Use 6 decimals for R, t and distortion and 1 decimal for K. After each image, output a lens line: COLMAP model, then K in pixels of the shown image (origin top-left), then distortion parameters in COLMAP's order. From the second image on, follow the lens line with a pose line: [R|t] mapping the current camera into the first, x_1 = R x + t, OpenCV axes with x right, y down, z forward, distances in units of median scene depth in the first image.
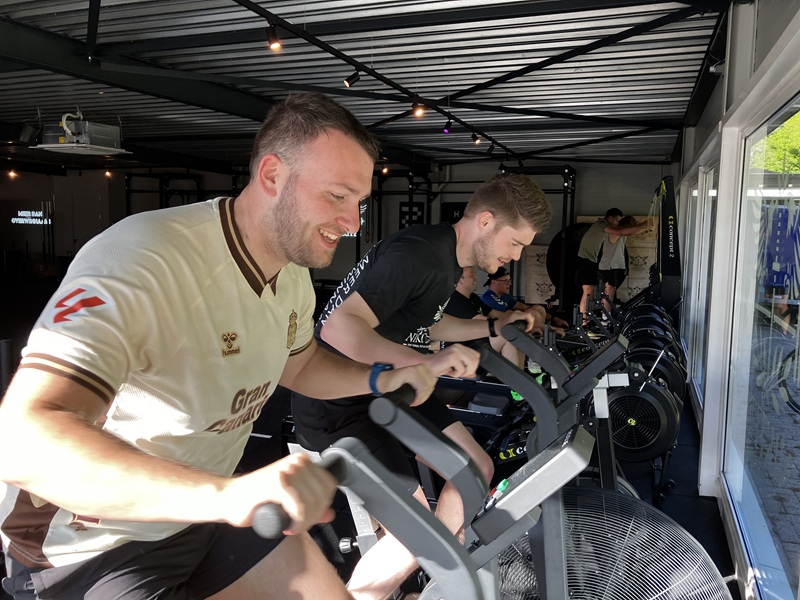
lens RADIAL K [[663.1, 0, 399.9], [0, 663.1, 296.8], [0, 0, 1]] dist [0.009793, -0.026595]
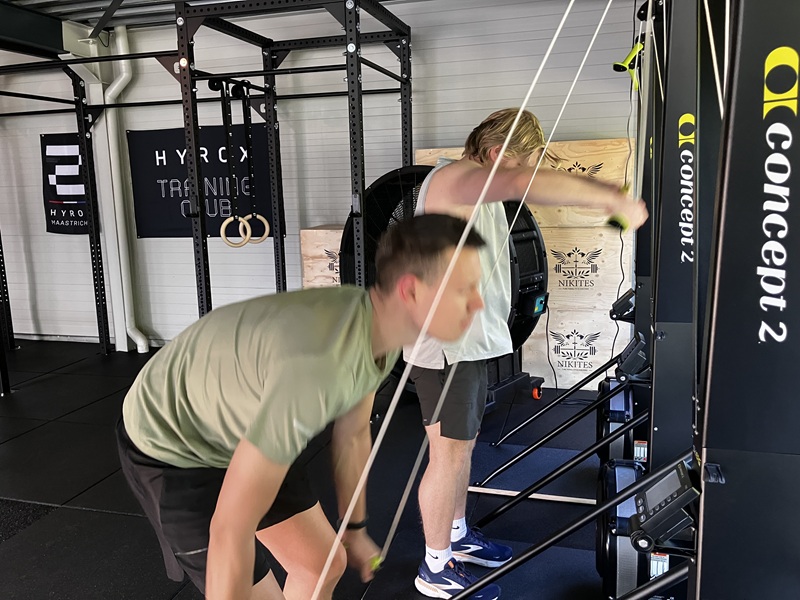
lens RADIAL K [[663.1, 0, 400.3], [0, 663.1, 304.1], [0, 0, 1]] dist [0.009793, -0.026595]
pose [[0.995140, -0.054557, 0.081977, 0.202570], [0.048937, 0.996411, 0.069068, -0.052492], [-0.085451, -0.064721, 0.994238, 0.561247]]
